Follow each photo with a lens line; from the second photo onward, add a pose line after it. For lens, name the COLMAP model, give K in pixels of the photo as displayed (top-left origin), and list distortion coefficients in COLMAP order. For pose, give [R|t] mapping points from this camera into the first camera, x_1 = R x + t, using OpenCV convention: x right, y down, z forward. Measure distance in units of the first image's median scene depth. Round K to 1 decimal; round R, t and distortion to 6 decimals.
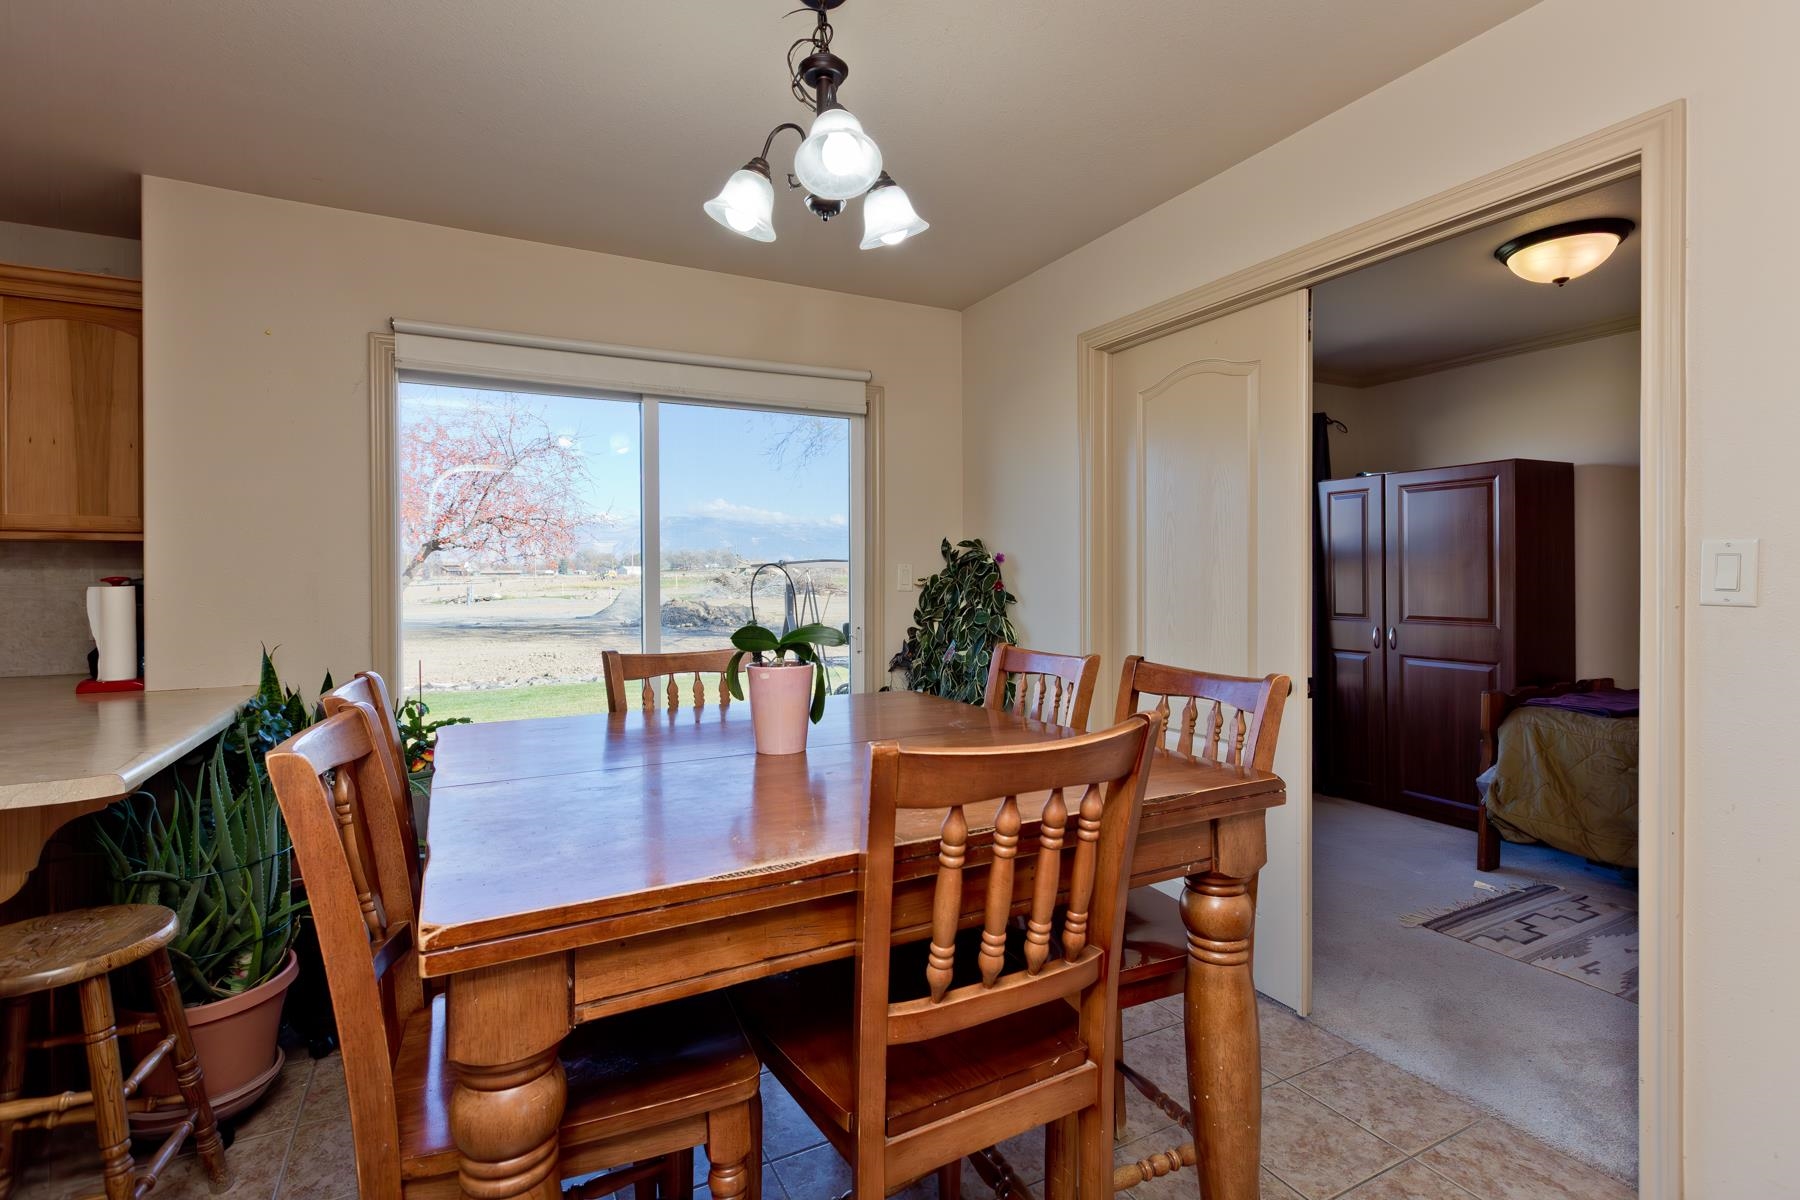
lens RADIAL K [[830.2, 0, 882.7], [0, 830.2, 583.6], [0, 0, 1]] dist [0.002801, -0.001655]
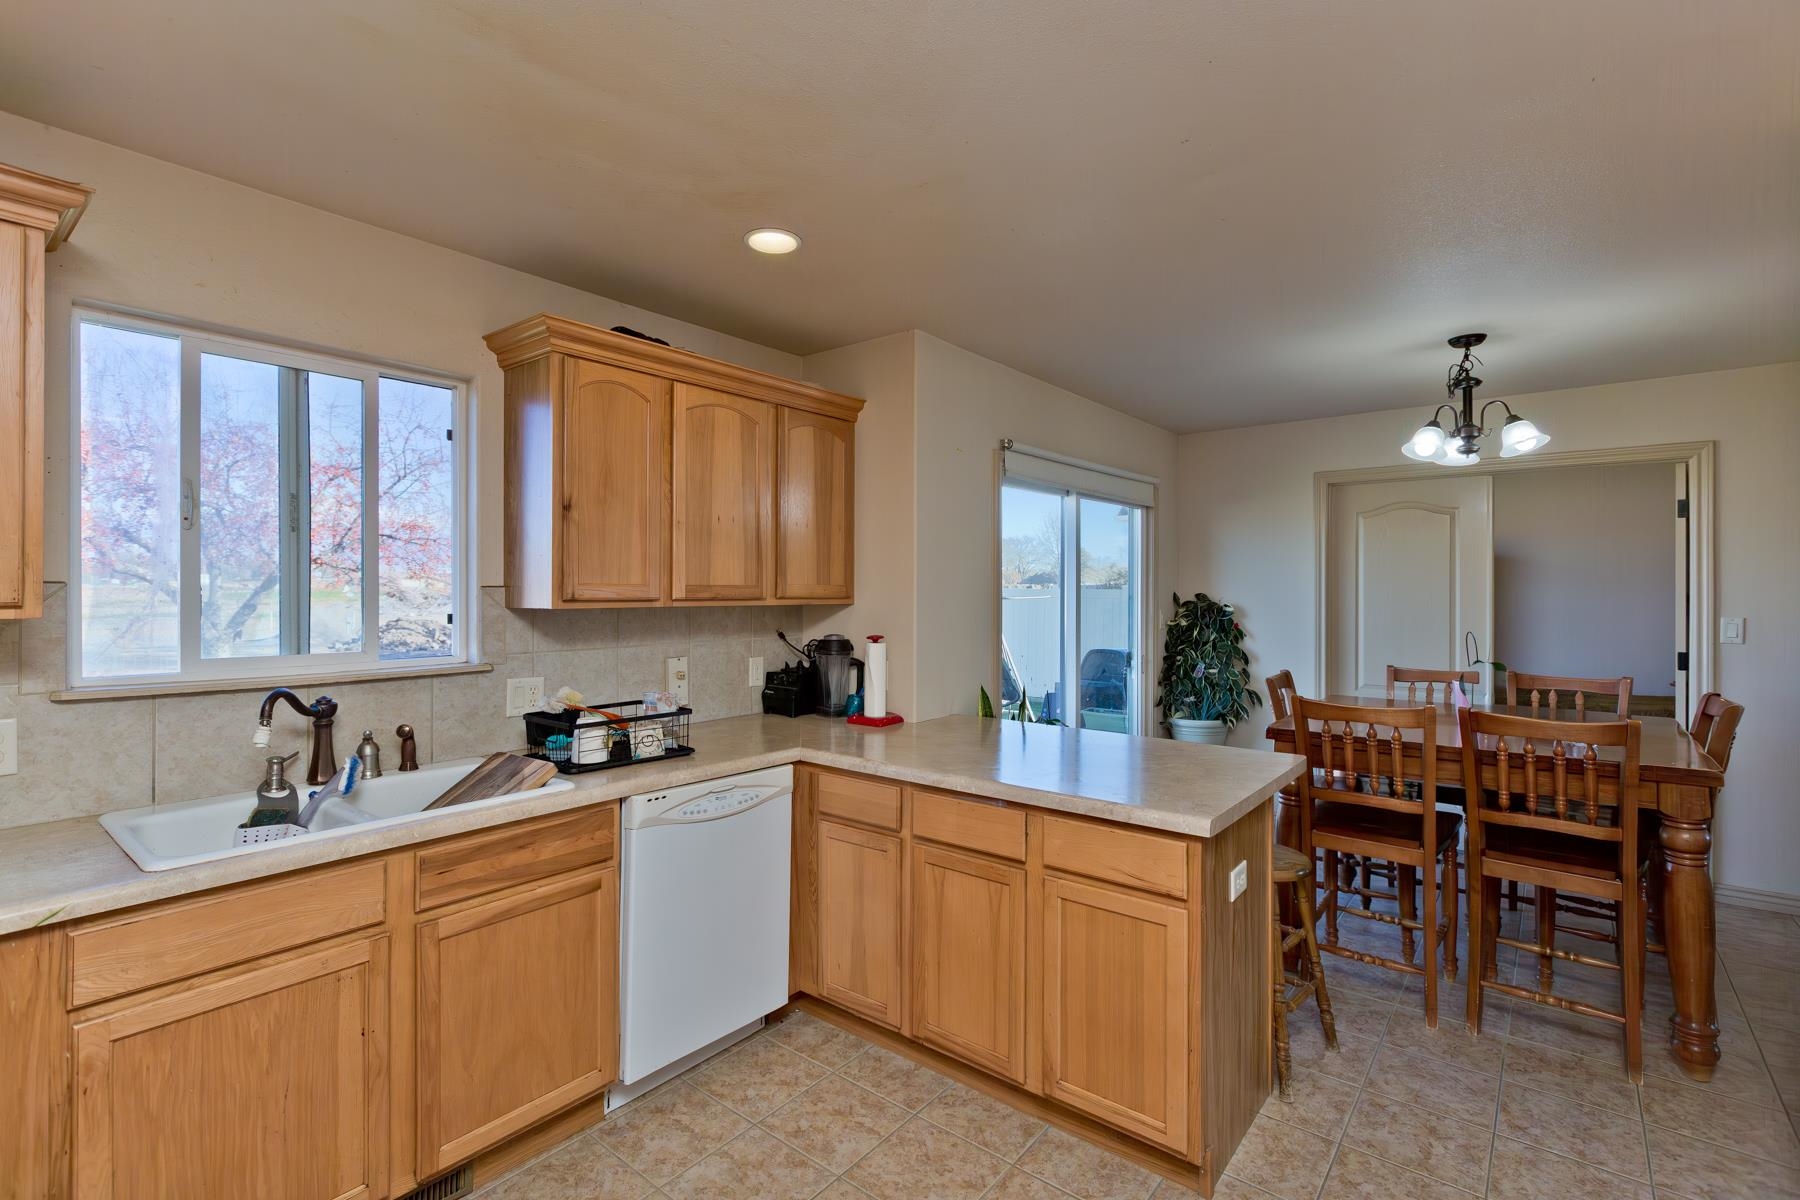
lens RADIAL K [[830.2, 0, 882.7], [0, 830.2, 583.6], [0, 0, 1]] dist [0.002801, -0.001655]
pose [[0.910517, 0.005178, 0.413439, -1.320524], [0.001233, 0.999883, -0.015240, -0.061811], [-0.413470, 0.014386, 0.910404, -0.148715]]
